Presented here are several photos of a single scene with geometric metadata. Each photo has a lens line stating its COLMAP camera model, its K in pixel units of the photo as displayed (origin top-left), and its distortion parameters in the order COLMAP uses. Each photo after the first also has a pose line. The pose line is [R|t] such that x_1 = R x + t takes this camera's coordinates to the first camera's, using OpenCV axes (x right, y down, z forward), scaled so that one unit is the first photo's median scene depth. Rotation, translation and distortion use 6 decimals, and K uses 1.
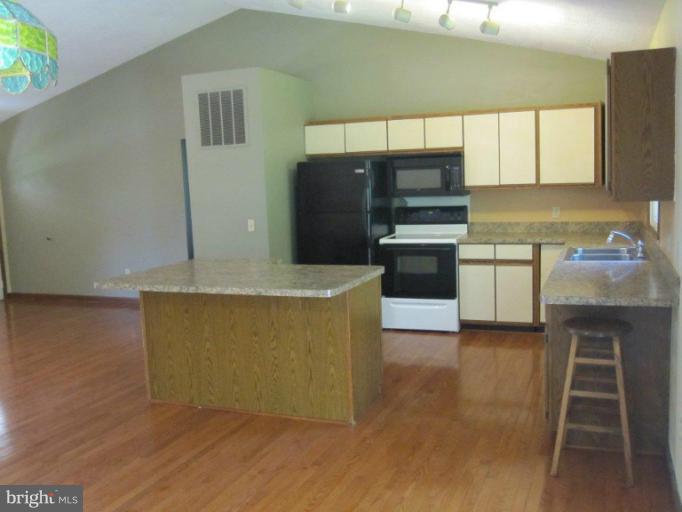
lens RADIAL K [[664.7, 0, 339.1], [0, 664.7, 253.8], [0, 0, 1]] dist [-0.077060, 0.032713]
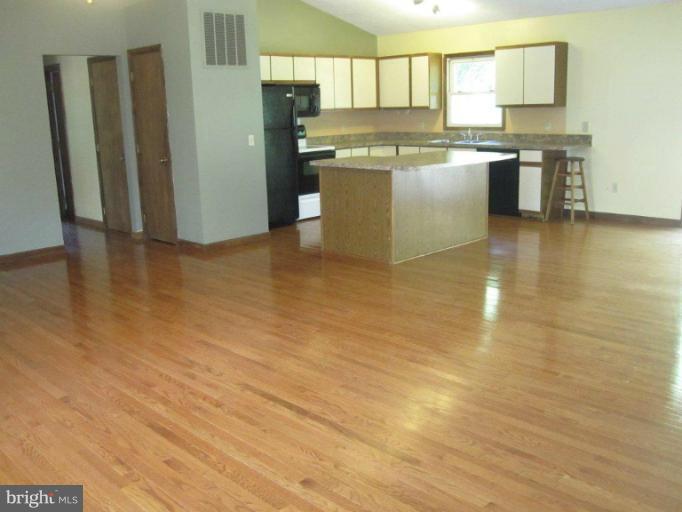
lens RADIAL K [[664.7, 0, 339.1], [0, 664.7, 253.8], [0, 0, 1]] dist [-0.077060, 0.032713]
pose [[0.395456, -0.175283, 0.901605, -1.132601], [0.122249, 0.982932, 0.137474, 0.009612], [-0.910313, 0.055855, 0.410134, 0.426645]]
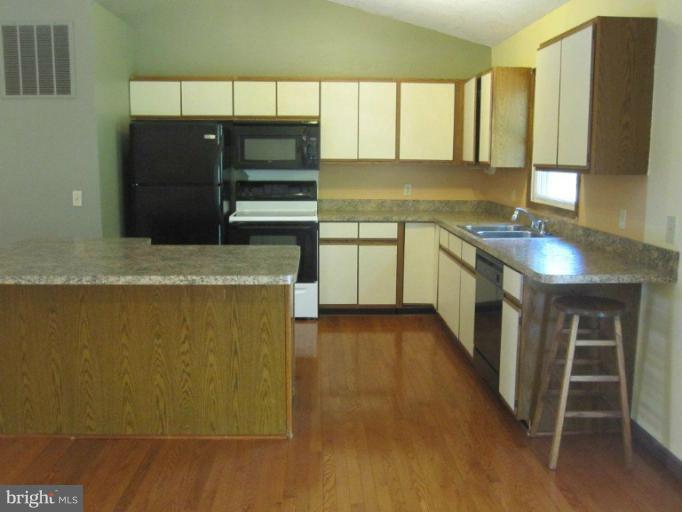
lens RADIAL K [[664.7, 0, 339.1], [0, 664.7, 253.8], [0, 0, 1]] dist [-0.077060, 0.032713]
pose [[0.915033, -0.015456, 0.403083, -0.166530], [0.005249, 0.999637, 0.026415, 0.004985], [-0.403345, -0.022055, 0.914782, 0.149824]]
